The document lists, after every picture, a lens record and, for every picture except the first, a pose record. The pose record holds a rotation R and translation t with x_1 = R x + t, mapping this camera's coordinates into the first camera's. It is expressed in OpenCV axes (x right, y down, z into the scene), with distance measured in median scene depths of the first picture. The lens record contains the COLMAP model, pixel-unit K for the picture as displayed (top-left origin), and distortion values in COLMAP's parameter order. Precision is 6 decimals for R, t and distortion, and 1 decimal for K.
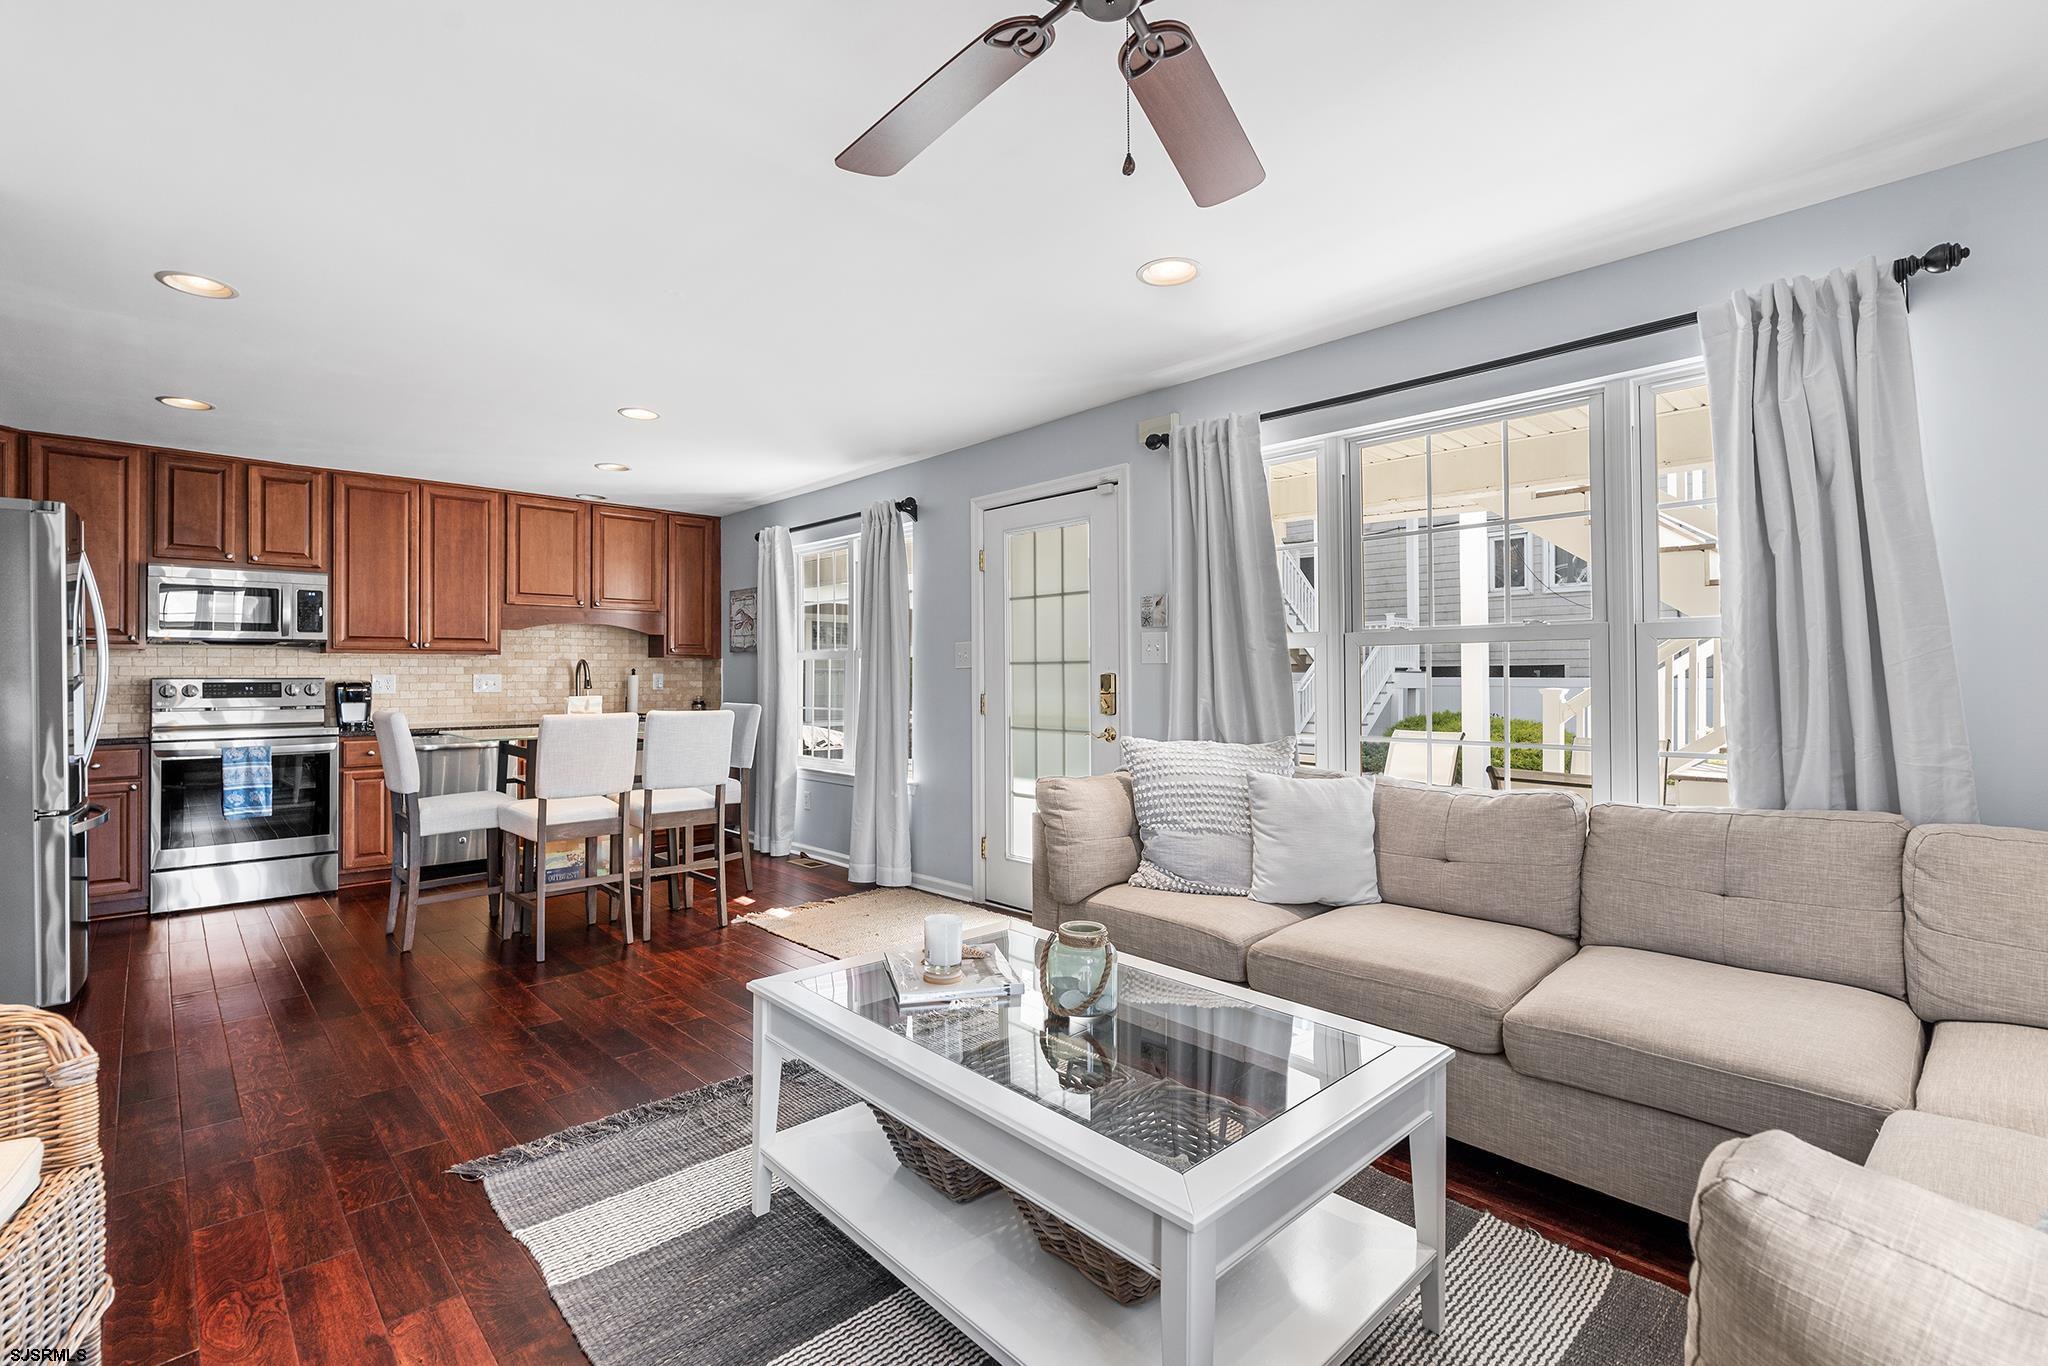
lens RADIAL K [[925.5, 0, 1014.1], [0, 925.5, 666.6], [0, 0, 1]] dist [-0.004680, -0.000210]
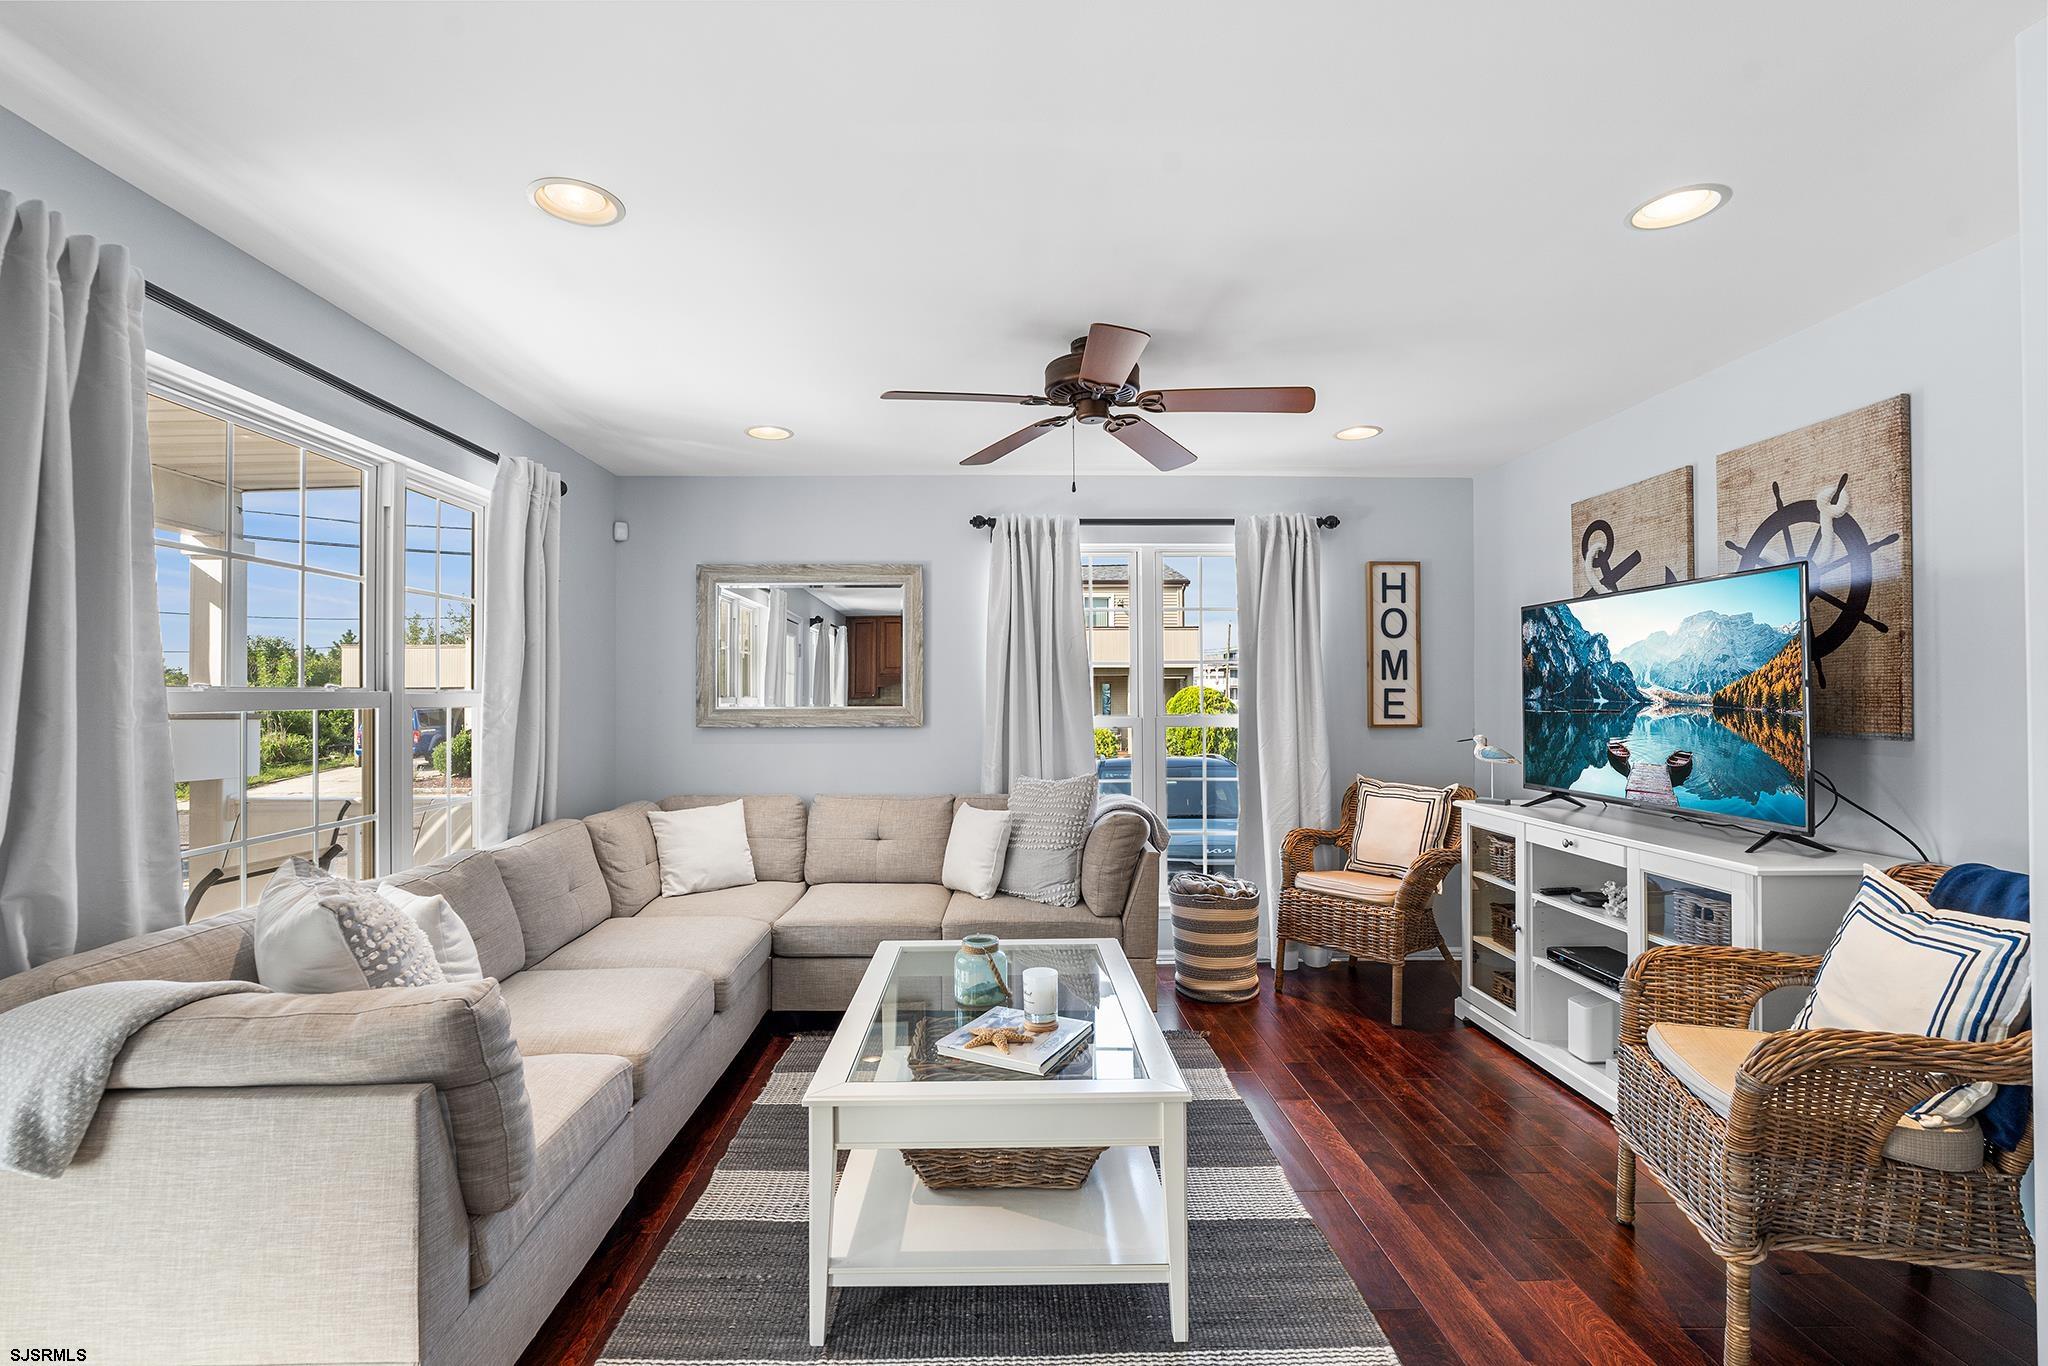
lens RADIAL K [[904.7, 0, 1012.1], [0, 904.7, 685.3], [0, 0, 1]] dist [-0.005607, -0.000289]
pose [[-0.747449, 0.016053, 0.664126, -0.288703], [0.002384, 0.999766, -0.021482, -0.016689], [-0.664315, -0.014474, -0.747312, 0.676001]]
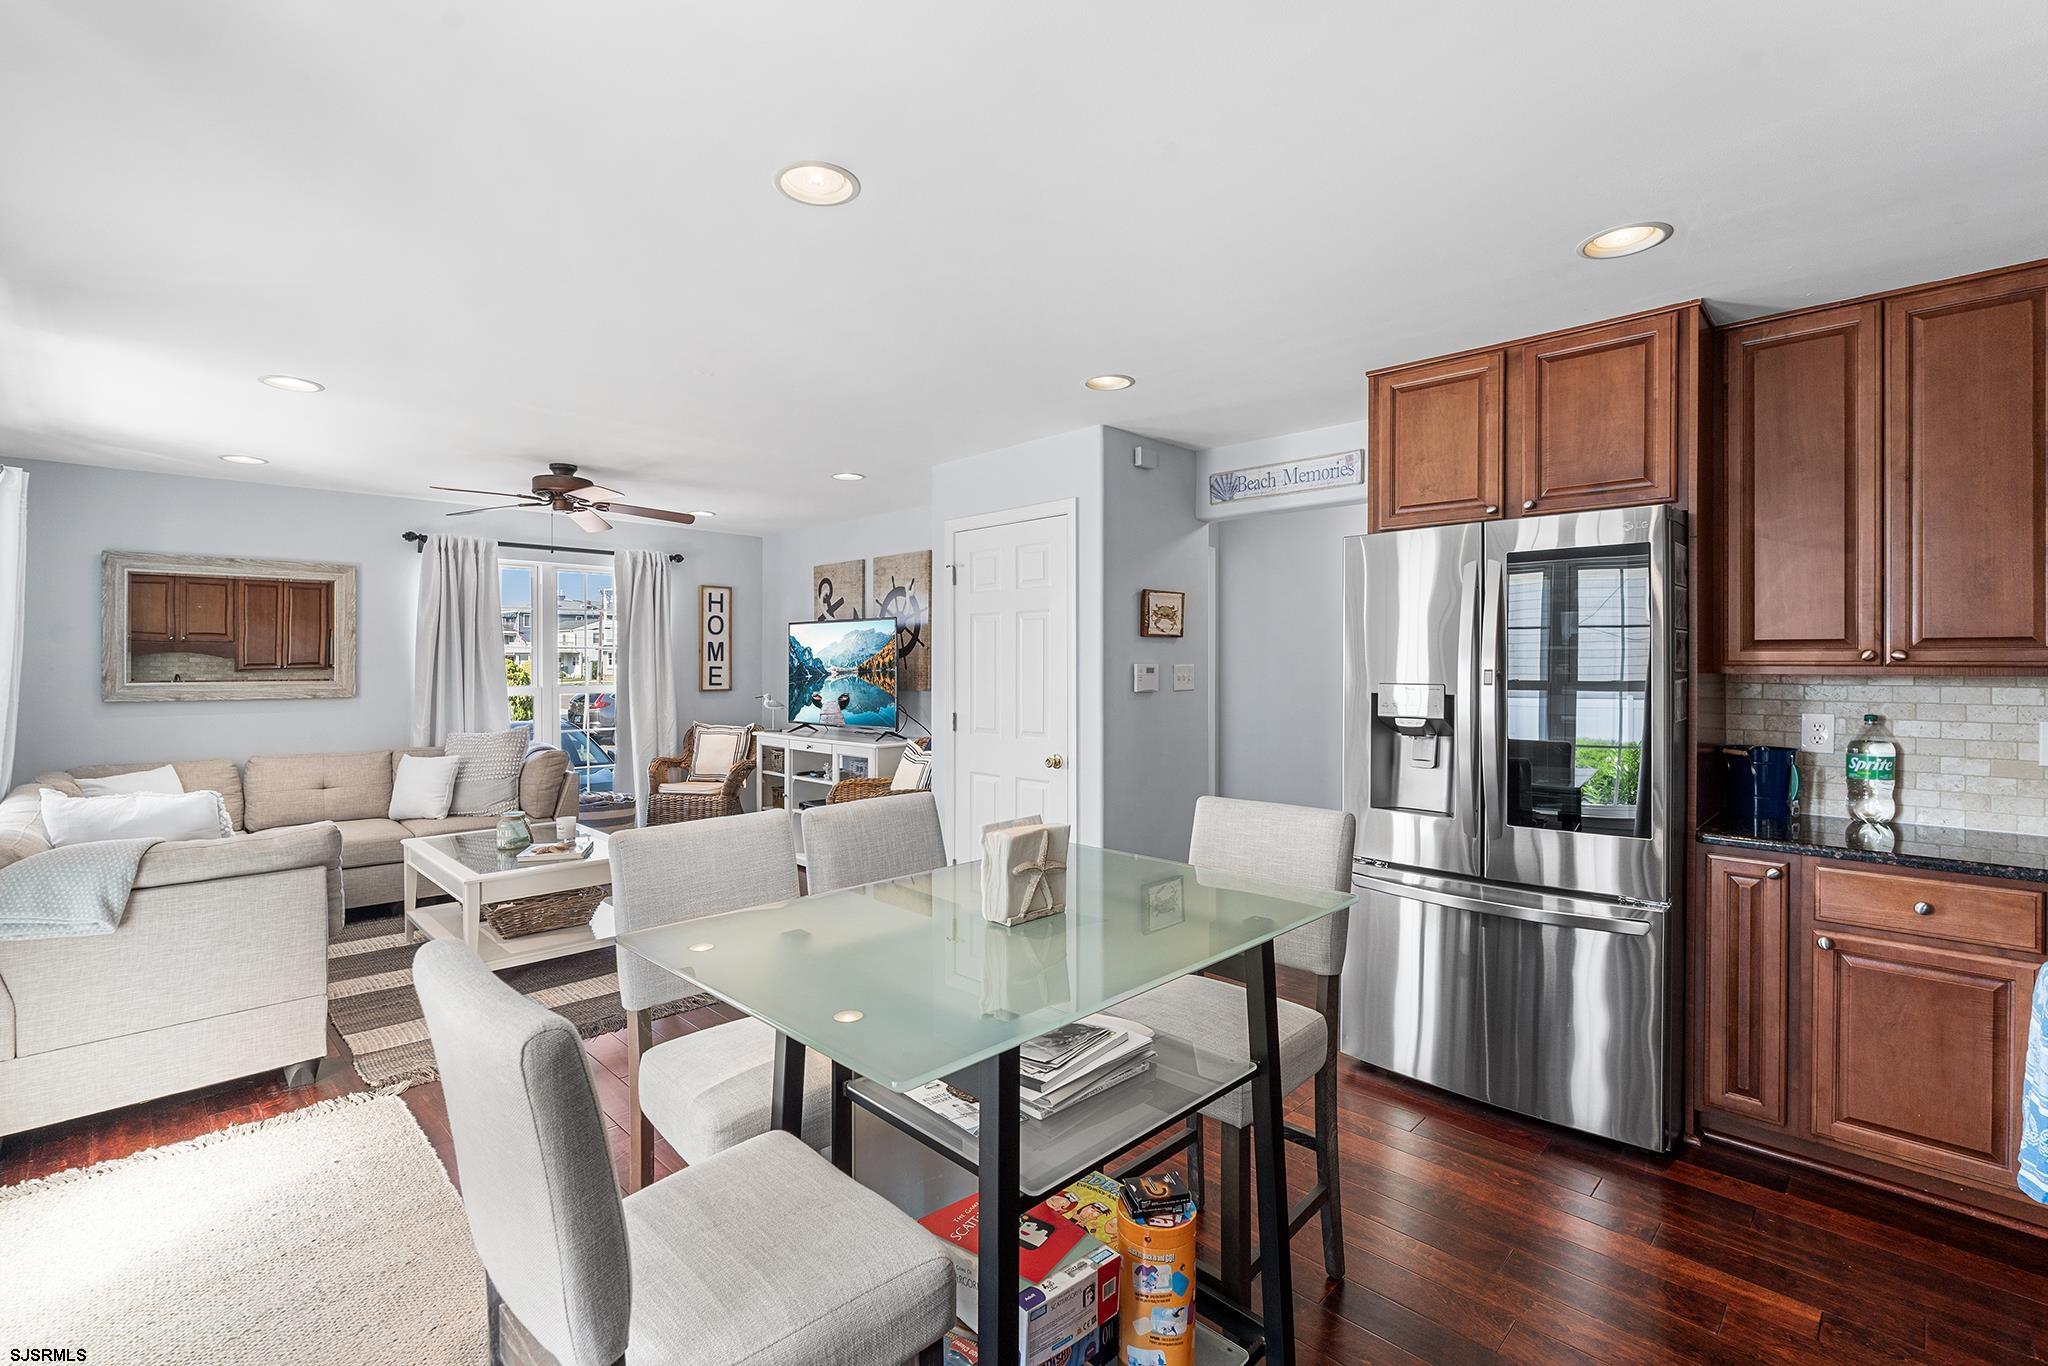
lens RADIAL K [[906.5, 0, 1005.0], [0, 906.5, 660.5], [0, 0, 1]] dist [-0.002809, -0.000516]
pose [[-0.999701, 0.005472, -0.023838, -0.389323], [0.005710, 0.999934, -0.009923, -0.023998], [0.023783, -0.010056, -0.999667, 1.152126]]
